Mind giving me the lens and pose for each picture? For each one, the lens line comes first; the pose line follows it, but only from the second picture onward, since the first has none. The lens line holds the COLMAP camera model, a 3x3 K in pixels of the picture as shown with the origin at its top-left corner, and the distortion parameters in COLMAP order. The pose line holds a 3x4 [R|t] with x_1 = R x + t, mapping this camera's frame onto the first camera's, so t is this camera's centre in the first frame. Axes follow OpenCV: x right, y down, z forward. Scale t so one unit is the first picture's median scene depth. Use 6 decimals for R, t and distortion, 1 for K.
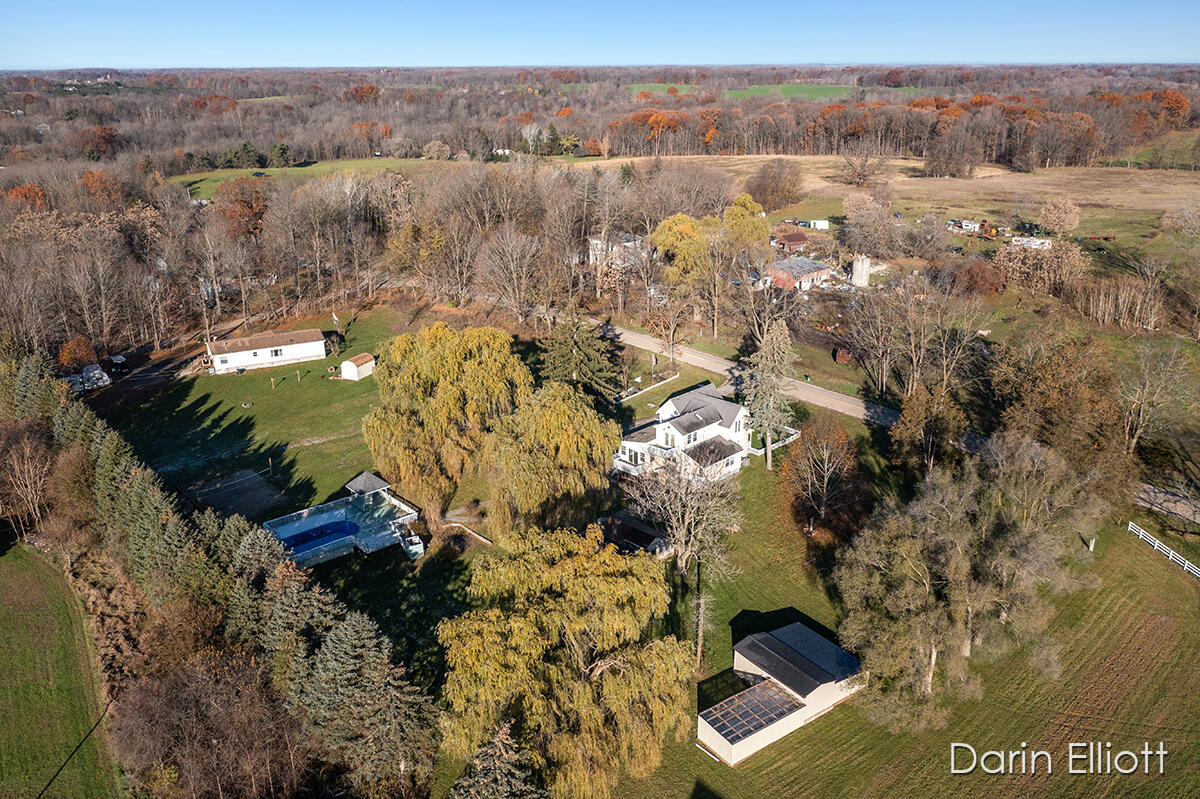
lens RADIAL K [[944.7, 0, 600.0], [0, 944.7, 398.1], [0, 0, 1]] dist [-0.016019, 0.003258]
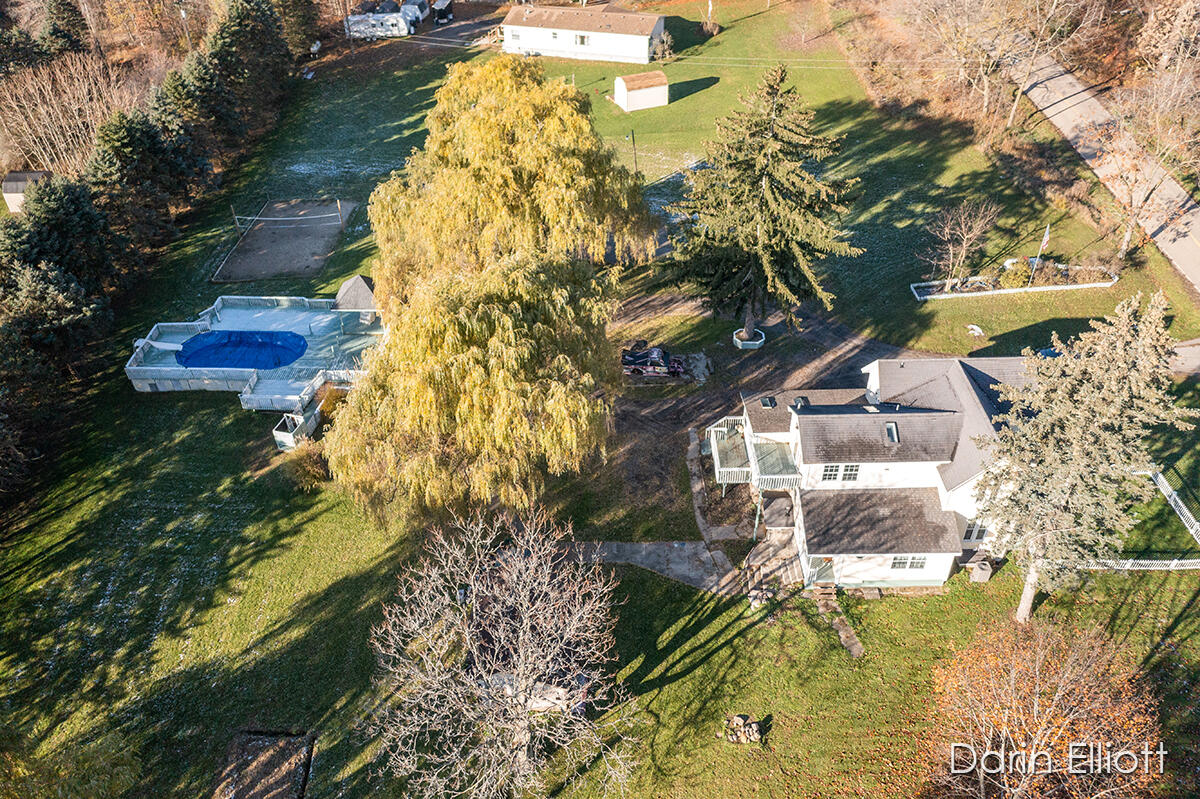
lens RADIAL K [[944.7, 0, 600.7], [0, 944.7, 401.1], [0, 0, 1]] dist [-0.016019, 0.003258]
pose [[0.712062, 0.434575, -0.551463, 0.211960], [-0.228407, 0.886083, 0.403344, -0.117206], [0.663926, -0.161248, 0.730207, 0.546692]]
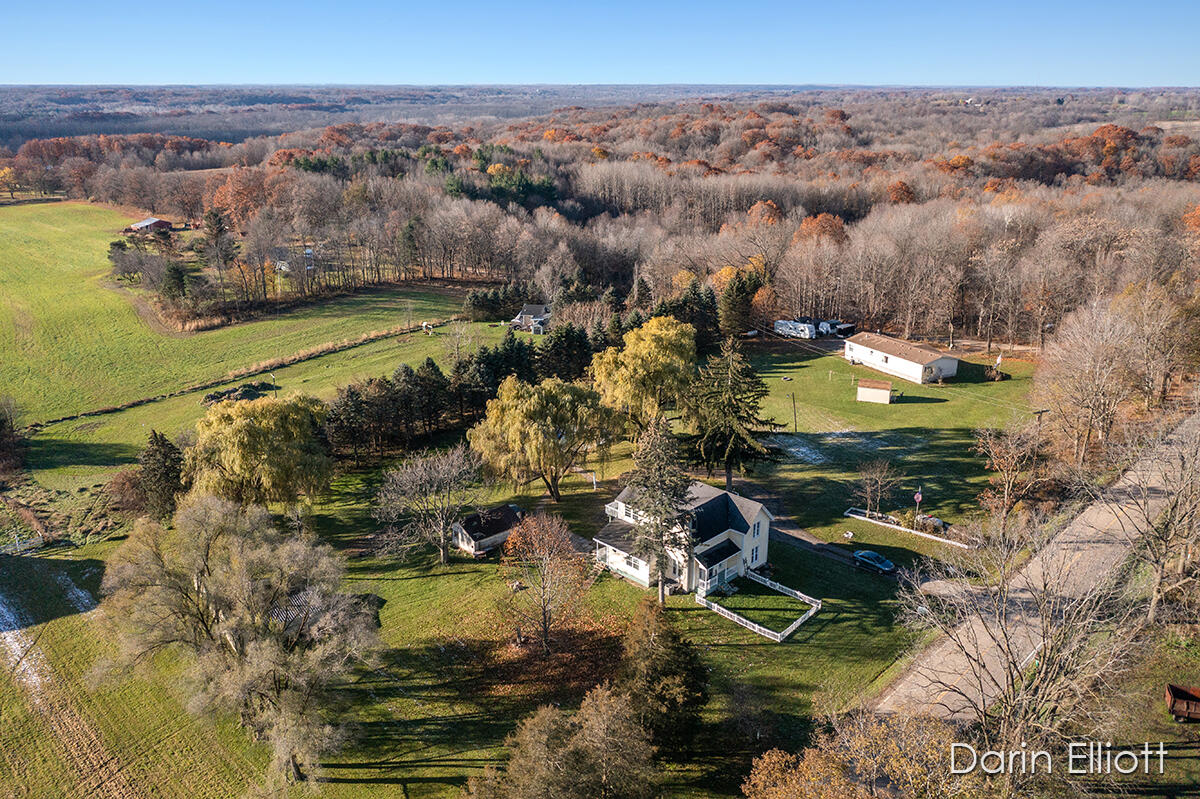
lens RADIAL K [[944.7, 0, 600.7], [0, 944.7, 399.1], [0, 0, 1]] dist [-0.016019, 0.003258]
pose [[0.007535, 0.323585, -0.946169, 0.759013], [-0.335771, 0.892079, 0.302412, -0.259274], [0.941913, 0.315418, 0.115372, 0.741451]]
